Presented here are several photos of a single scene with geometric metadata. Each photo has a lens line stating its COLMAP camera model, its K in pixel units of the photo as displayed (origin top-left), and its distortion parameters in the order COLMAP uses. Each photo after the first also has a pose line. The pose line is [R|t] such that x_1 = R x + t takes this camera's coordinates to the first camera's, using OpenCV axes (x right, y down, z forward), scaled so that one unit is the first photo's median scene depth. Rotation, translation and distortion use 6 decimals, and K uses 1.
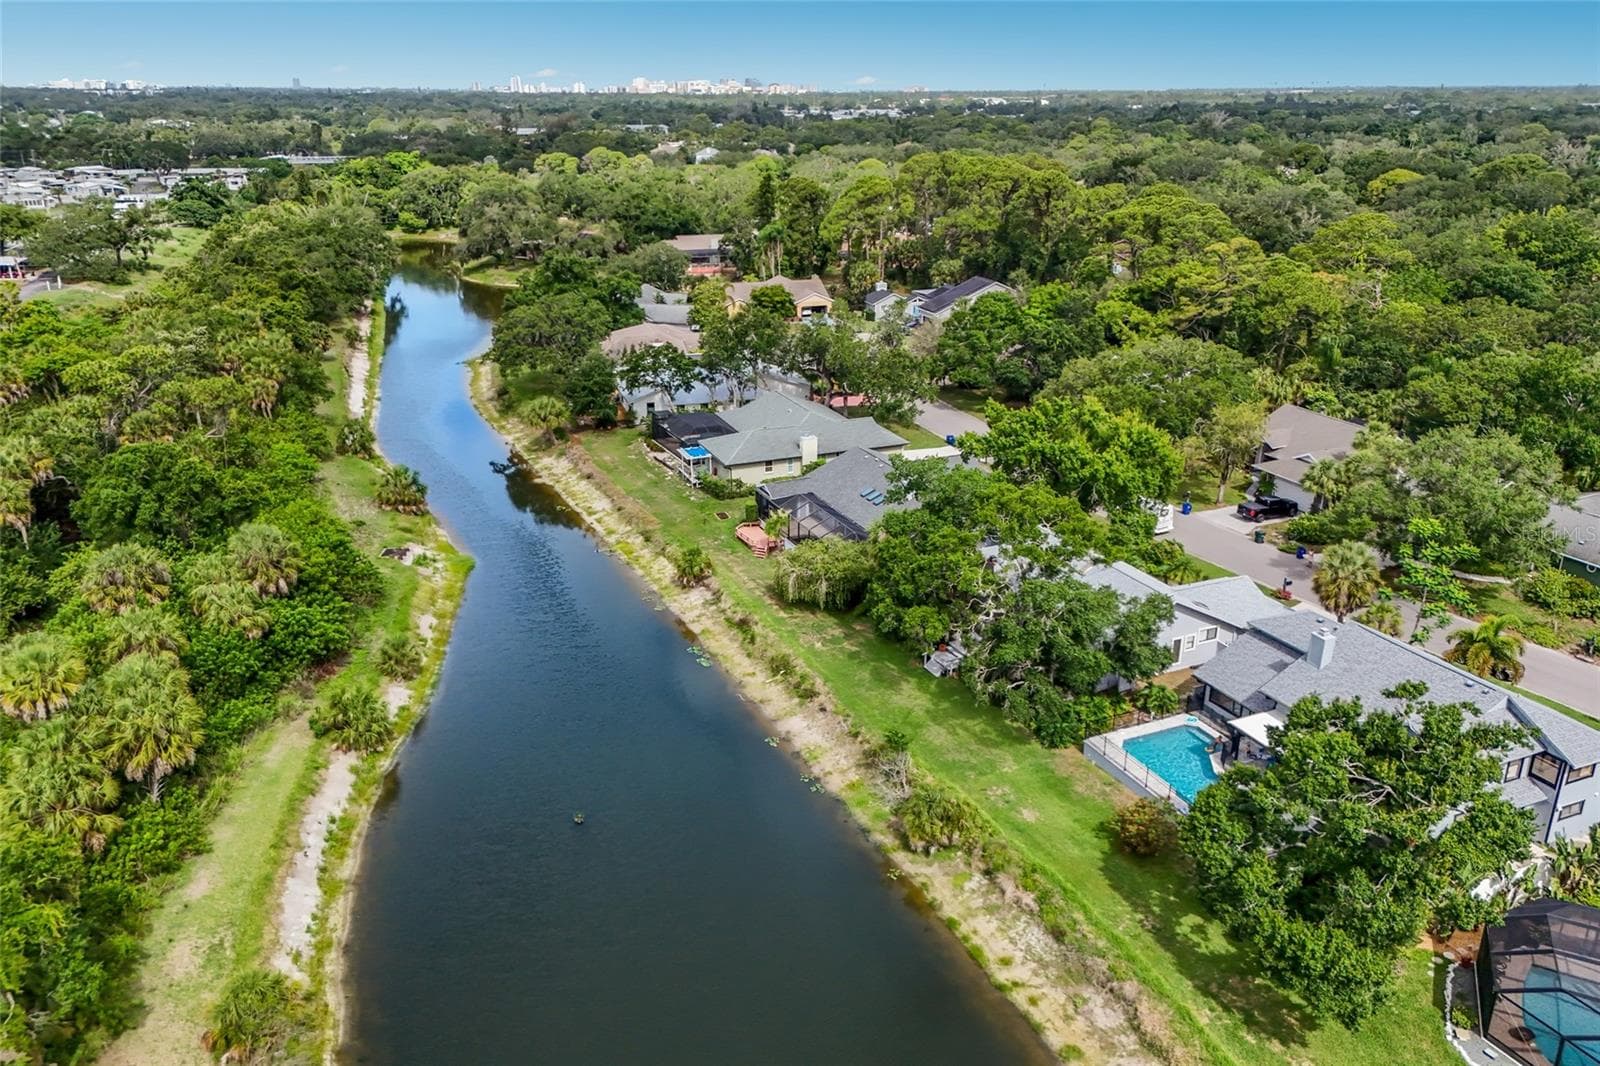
lens RADIAL K [[1170.5, 0, 797.9], [0, 1170.5, 530.6], [0, 0, 1]] dist [0.069001, -0.043797]
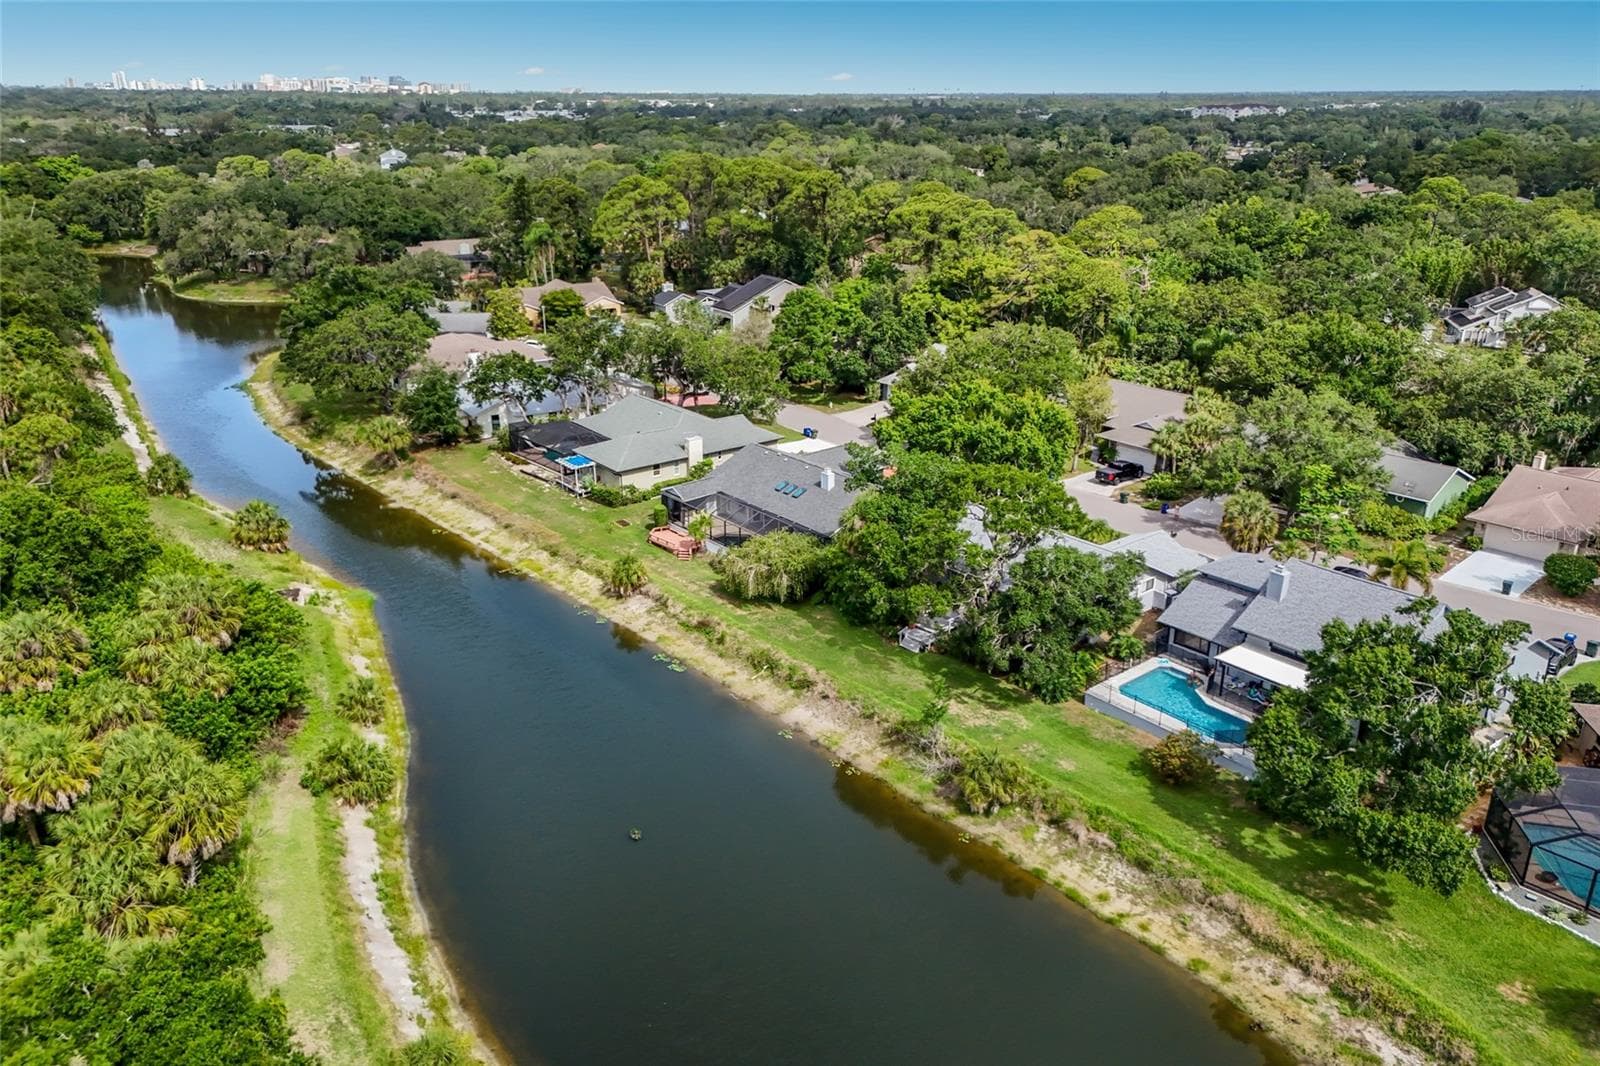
lens RADIAL K [[1170.5, 0, 795.9], [0, 1170.5, 527.6], [0, 0, 1]] dist [0.069001, -0.043797]
pose [[0.963555, -0.090680, 0.251674, -0.185379], [0.091540, 0.995767, 0.008314, -0.004037], [-0.251363, 0.015027, 0.967776, 0.010213]]
